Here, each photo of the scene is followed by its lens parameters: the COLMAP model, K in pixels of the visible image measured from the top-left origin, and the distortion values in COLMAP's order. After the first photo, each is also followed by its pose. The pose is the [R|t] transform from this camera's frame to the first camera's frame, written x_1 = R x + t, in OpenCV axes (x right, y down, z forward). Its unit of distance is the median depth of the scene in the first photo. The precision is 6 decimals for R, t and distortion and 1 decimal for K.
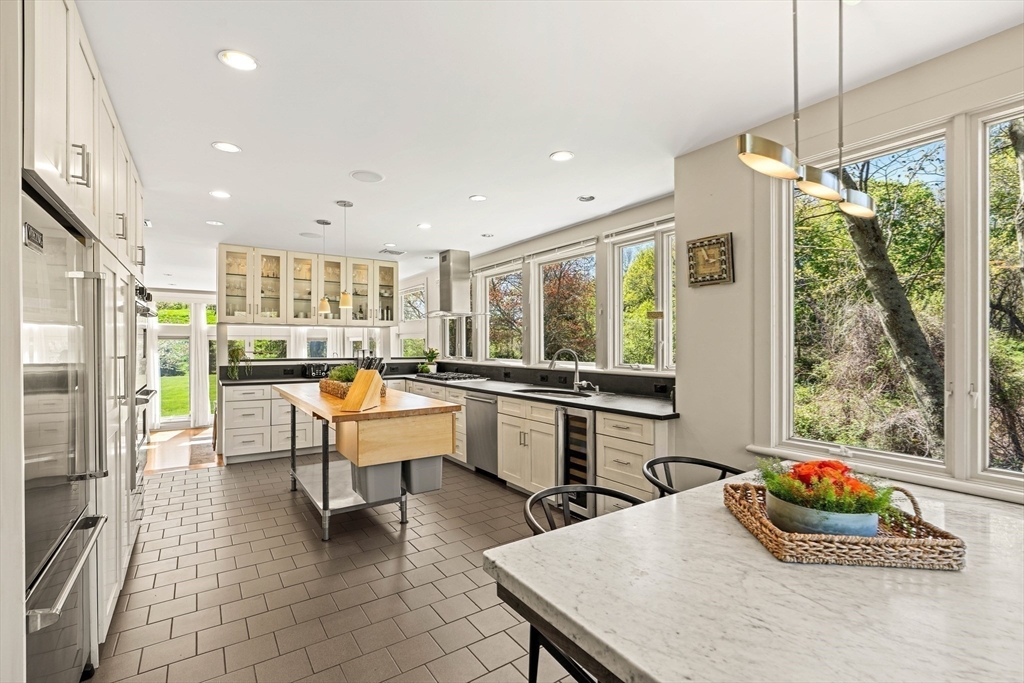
lens RADIAL K [[458.6, 0, 512.0], [0, 458.6, 341.5], [0, 0, 1]] dist [-0.001520, -0.000216]
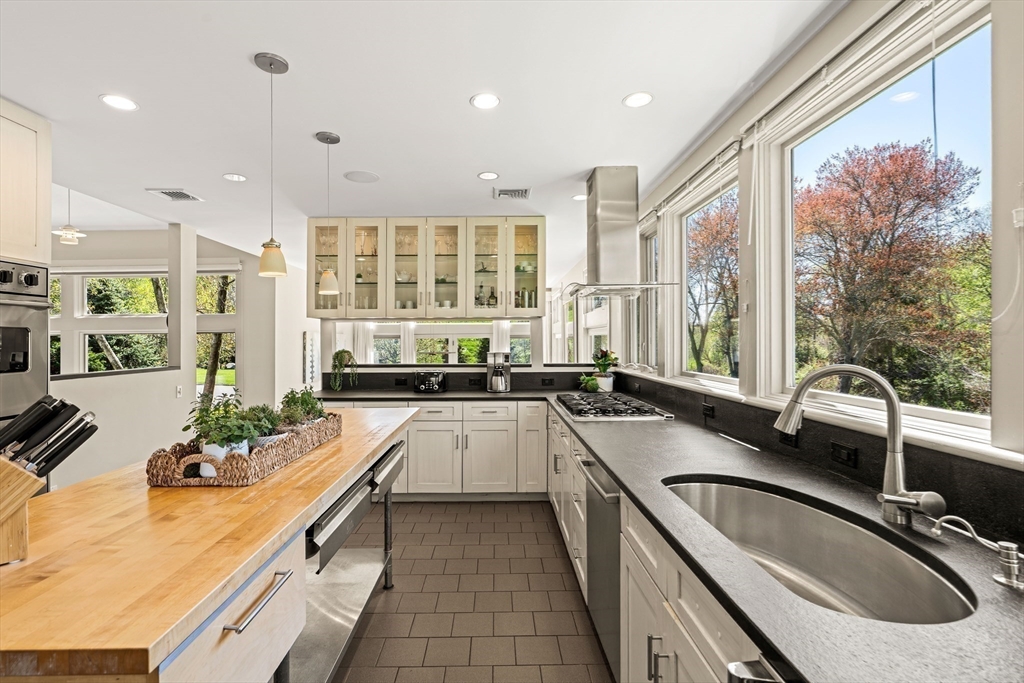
lens RADIAL K [[458.6, 0, 512.0], [0, 458.6, 341.5], [0, 0, 1]] dist [-0.001520, -0.000216]
pose [[0.828230, -0.004833, -0.560367, 0.080394], [0.010059, 0.999930, 0.006243, -0.002631], [0.560298, -0.010807, 0.828221, 0.489692]]
